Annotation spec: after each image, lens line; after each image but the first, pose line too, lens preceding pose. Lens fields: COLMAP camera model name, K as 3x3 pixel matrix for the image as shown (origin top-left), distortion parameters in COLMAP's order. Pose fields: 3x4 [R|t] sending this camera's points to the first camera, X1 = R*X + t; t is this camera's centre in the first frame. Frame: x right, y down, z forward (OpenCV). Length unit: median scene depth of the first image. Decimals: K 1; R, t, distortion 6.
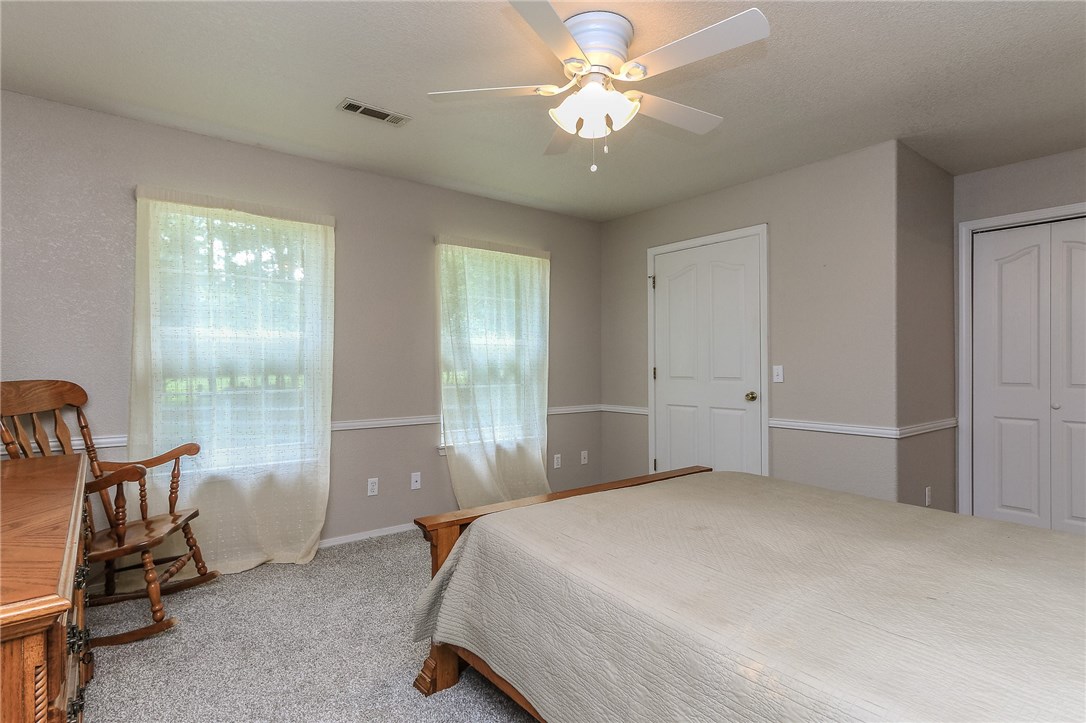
lens RADIAL K [[567.5, 0, 543.0], [0, 567.5, 361.5], [0, 0, 1]] dist [-0.001081, 0.000029]
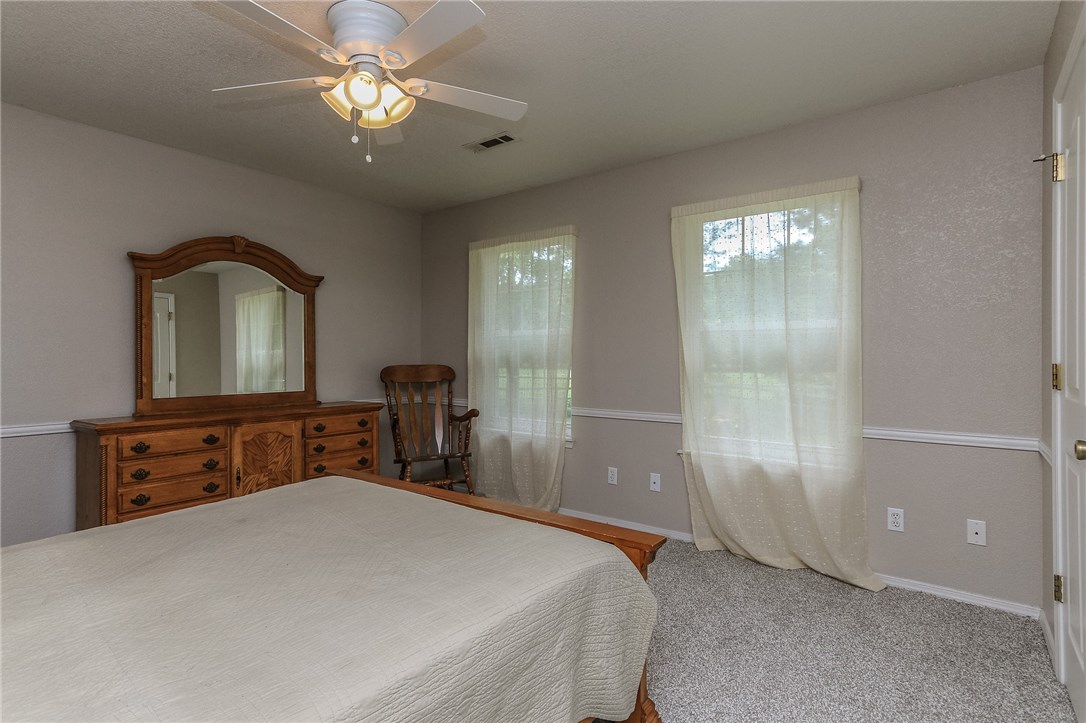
lens RADIAL K [[592.8, 0, 543.0], [0, 592.8, 361.5], [0, 0, 1]] dist [0.004368, 0.000739]
pose [[0.200228, -0.002831, -0.979745, 0.685666], [-0.005294, 0.999978, -0.003971, 0.018491], [0.979735, 0.005982, 0.200209, 0.630260]]
